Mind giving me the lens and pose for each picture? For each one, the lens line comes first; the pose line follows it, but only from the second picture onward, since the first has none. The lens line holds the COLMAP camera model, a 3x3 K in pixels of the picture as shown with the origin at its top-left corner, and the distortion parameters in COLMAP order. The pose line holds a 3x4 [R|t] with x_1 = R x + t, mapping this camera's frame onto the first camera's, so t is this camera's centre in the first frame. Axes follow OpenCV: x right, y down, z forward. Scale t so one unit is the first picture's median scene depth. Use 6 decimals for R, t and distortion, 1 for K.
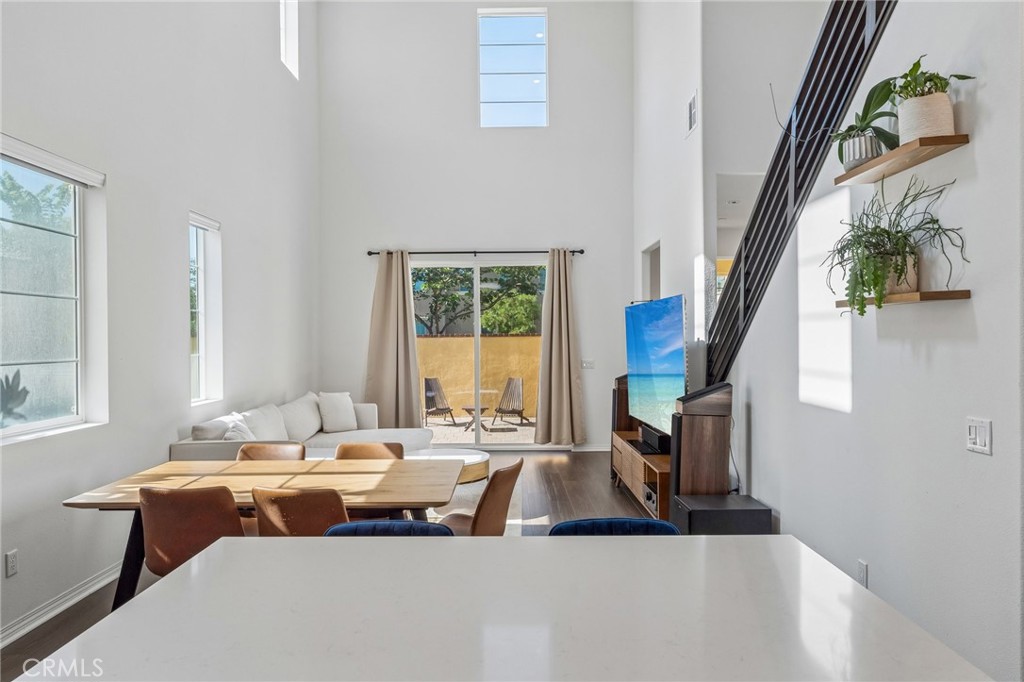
lens RADIAL K [[666.1, 0, 508.1], [0, 666.1, 339.2], [0, 0, 1]] dist [-0.000301, 0.000671]
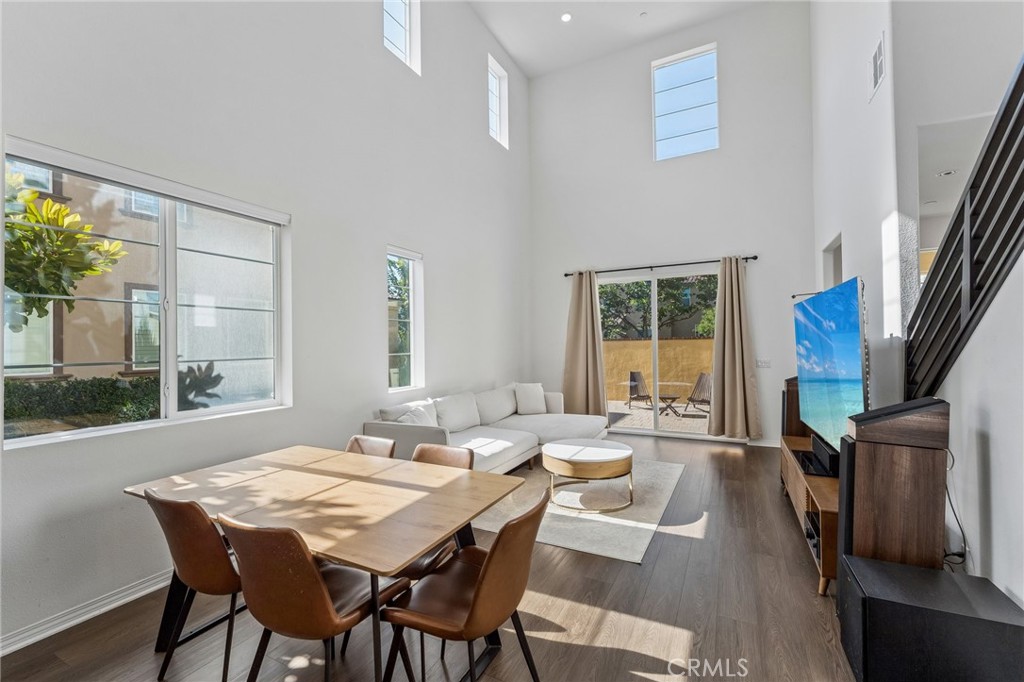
lens RADIAL K [[428.0, 0, 508.3], [0, 428.0, 338.8], [0, 0, 1]] dist [-0.000846, -0.000874]
pose [[0.888528, -0.011106, -0.458688, 0.091543], [0.006618, 0.999913, -0.011389, 0.004137], [0.458775, 0.007084, 0.888524, 0.270560]]
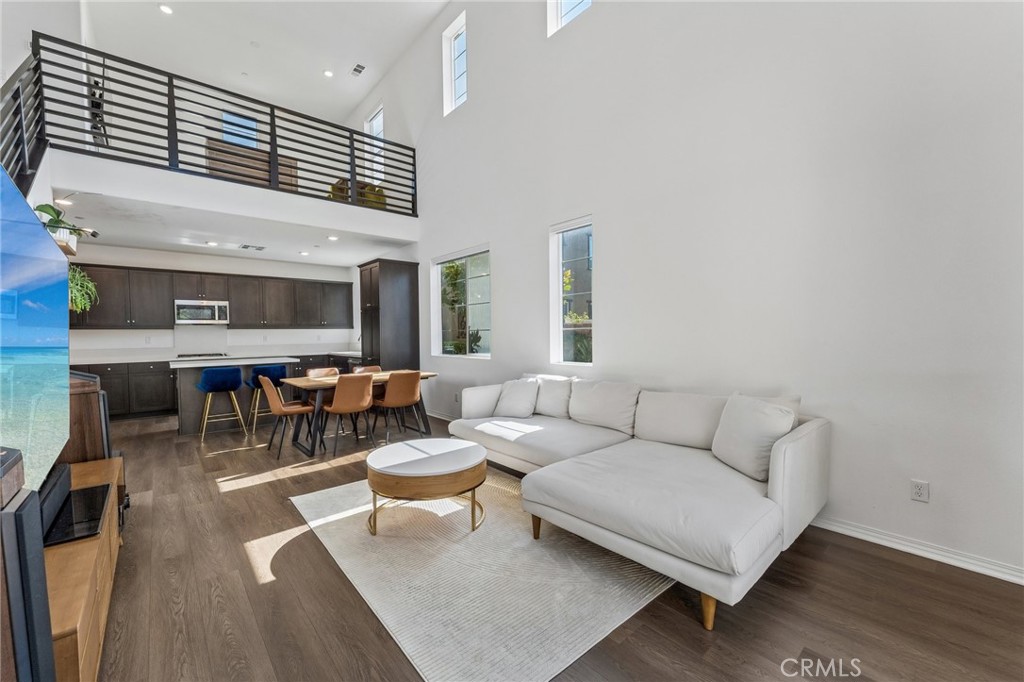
lens RADIAL K [[409.3, 0, 504.7], [0, 409.3, 341.9], [0, 0, 1]] dist [-0.000686, -0.000496]
pose [[-0.766203, 0.026475, -0.642053, 0.122369], [0.015348, 0.999620, 0.022904, 0.026597], [0.642416, 0.007695, -0.766318, 1.229216]]
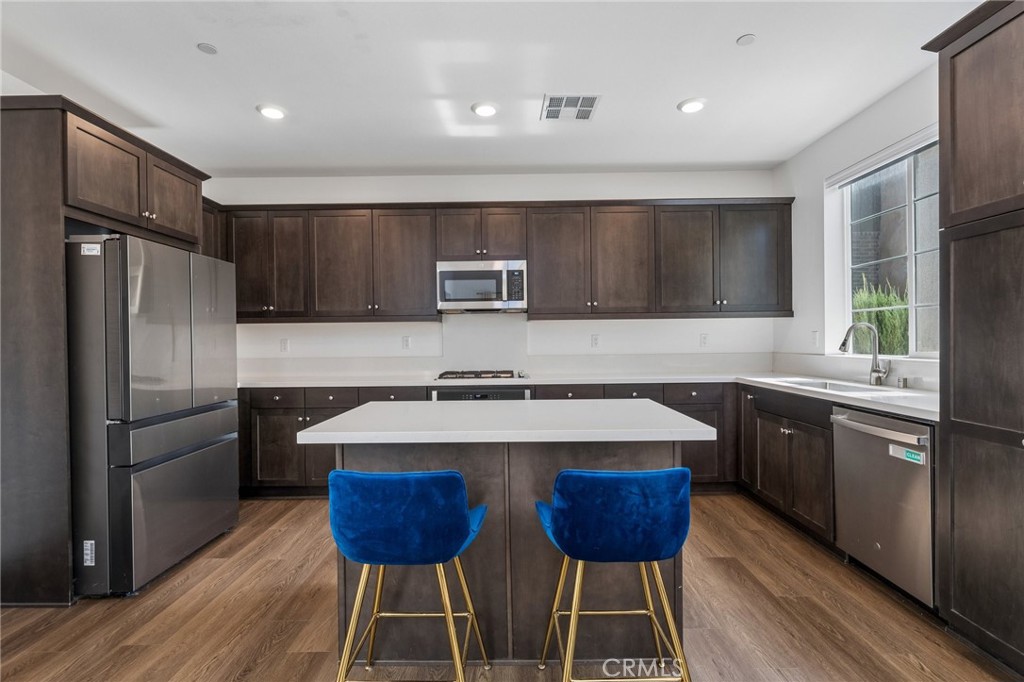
lens RADIAL K [[477.2, 0, 506.7], [0, 477.2, 341.6], [0, 0, 1]] dist [0.004005, 0.000246]
pose [[-0.999788, 0.013786, 0.015271, -0.001541], [0.013999, 0.999805, 0.013952, 0.024432], [-0.015076, 0.014163, -0.999786, 0.504171]]
